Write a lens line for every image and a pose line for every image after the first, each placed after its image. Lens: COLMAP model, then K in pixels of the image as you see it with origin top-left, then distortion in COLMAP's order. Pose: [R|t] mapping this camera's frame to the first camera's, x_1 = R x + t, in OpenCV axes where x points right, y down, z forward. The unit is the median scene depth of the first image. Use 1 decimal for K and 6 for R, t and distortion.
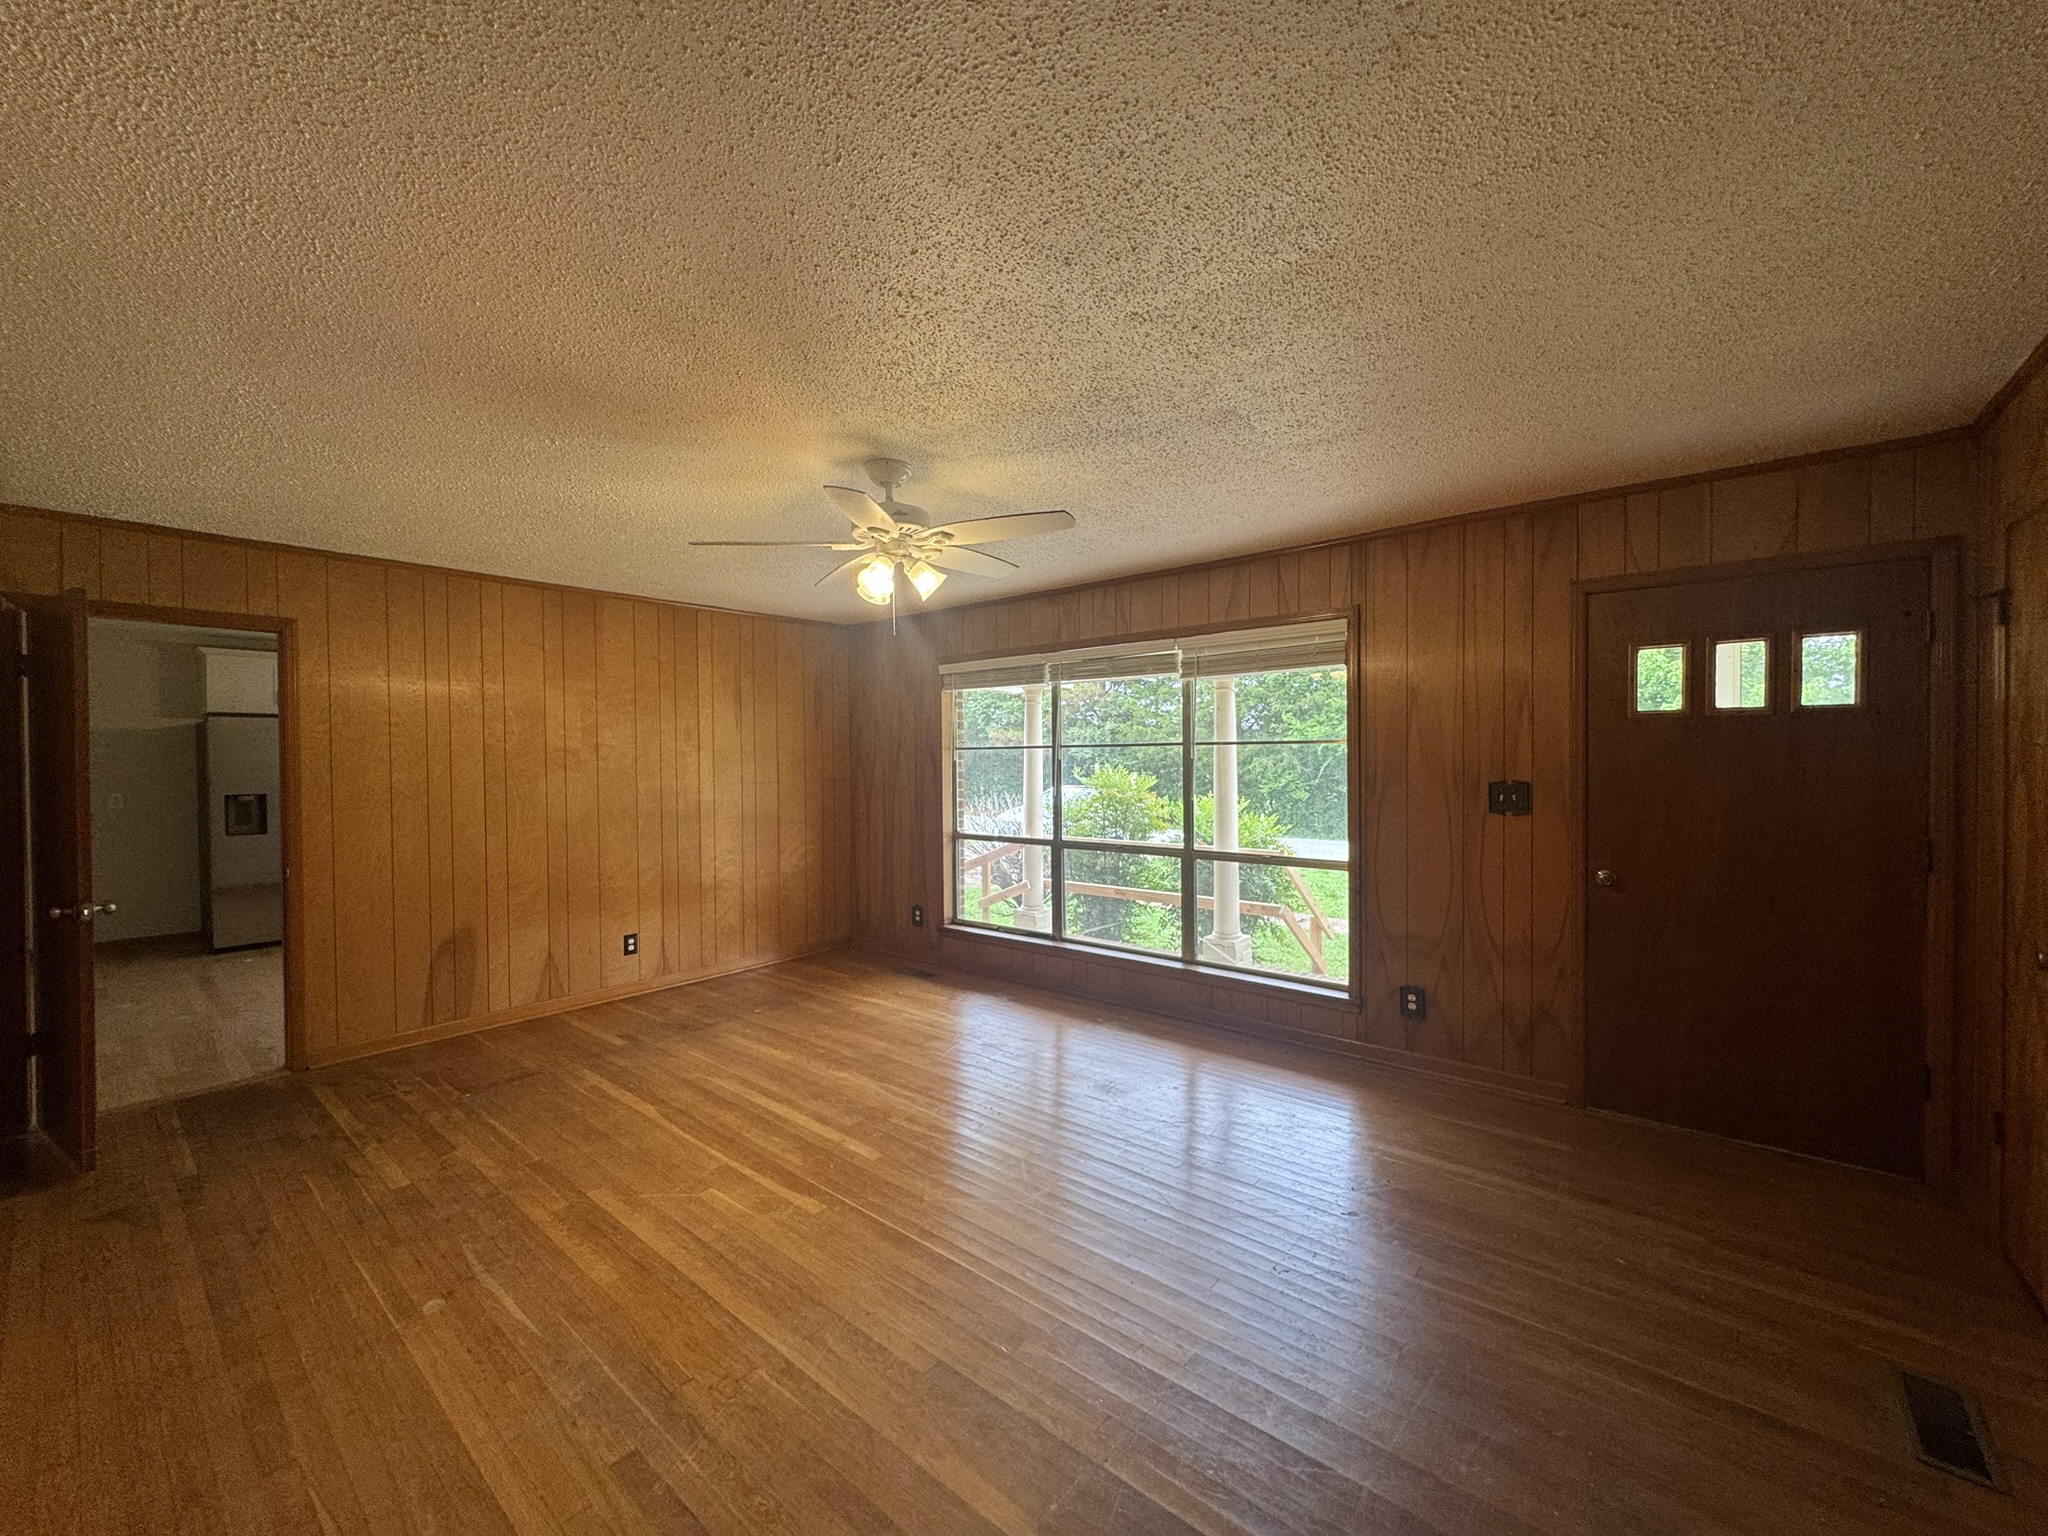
lens RADIAL K [[819.8, 0, 1024.0], [0, 819.8, 768.0], [0, 0, 1]] dist [-0.001061, 0.000240]
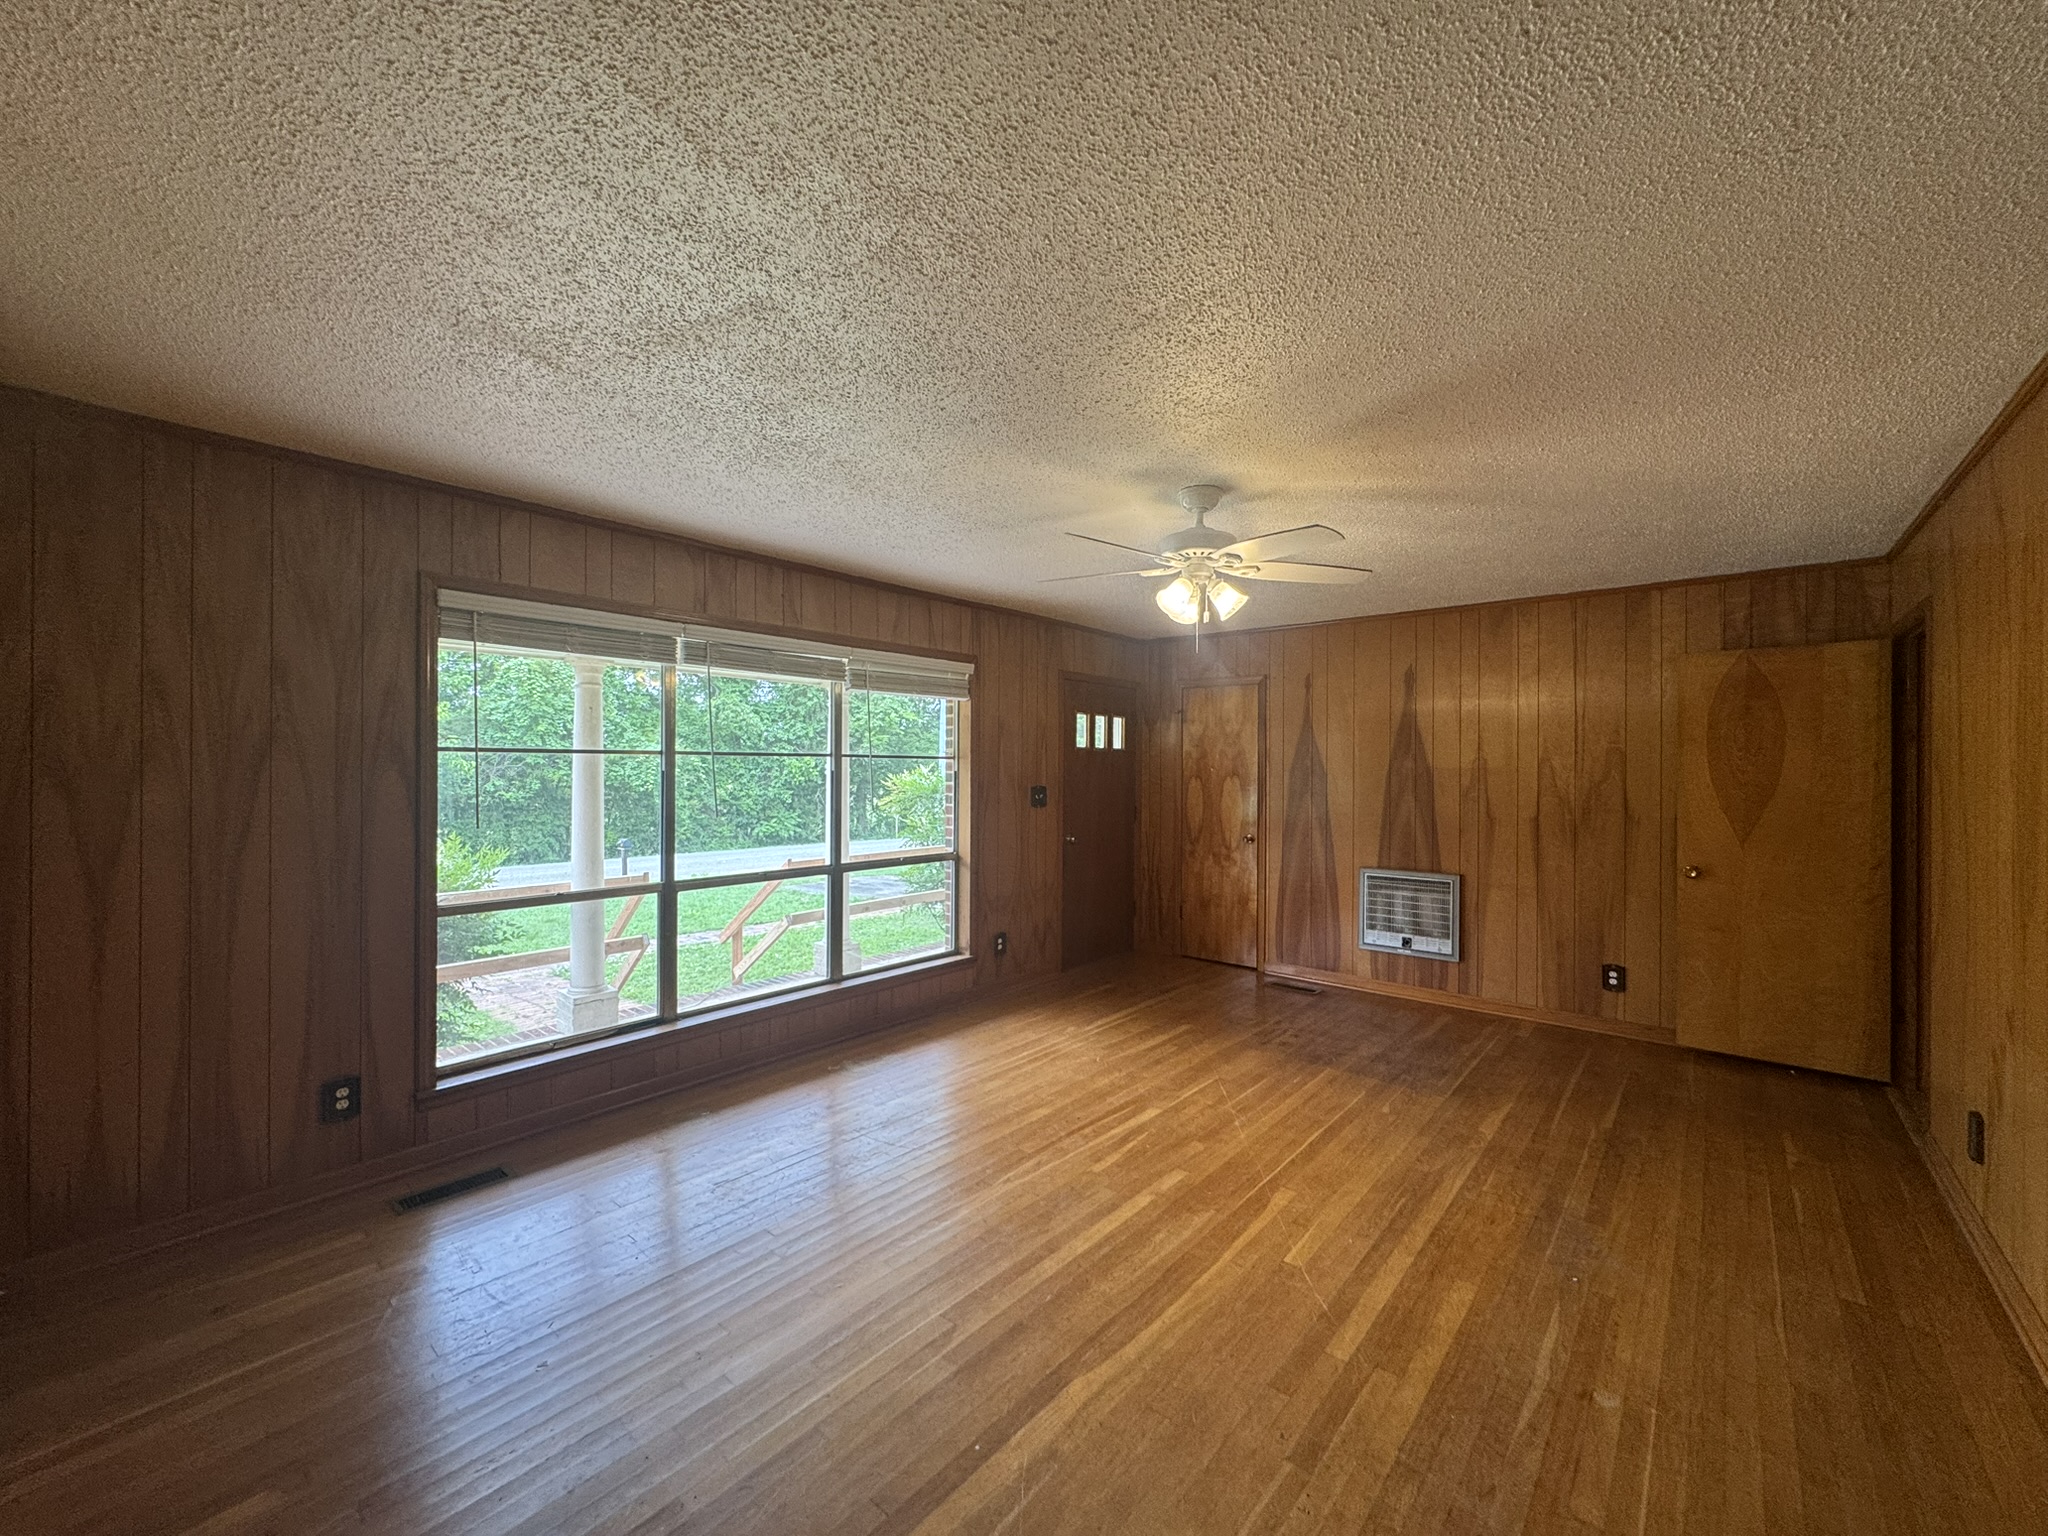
lens RADIAL K [[819.8, 0, 1024.0], [0, 819.8, 768.0], [0, 0, 1]] dist [-0.001061, 0.000240]
pose [[0.004012, 0.010318, 0.999939, -1.035049], [0.007640, 0.999917, -0.010349, -0.003478], [-0.999963, 0.007681, 0.003933, 1.043230]]
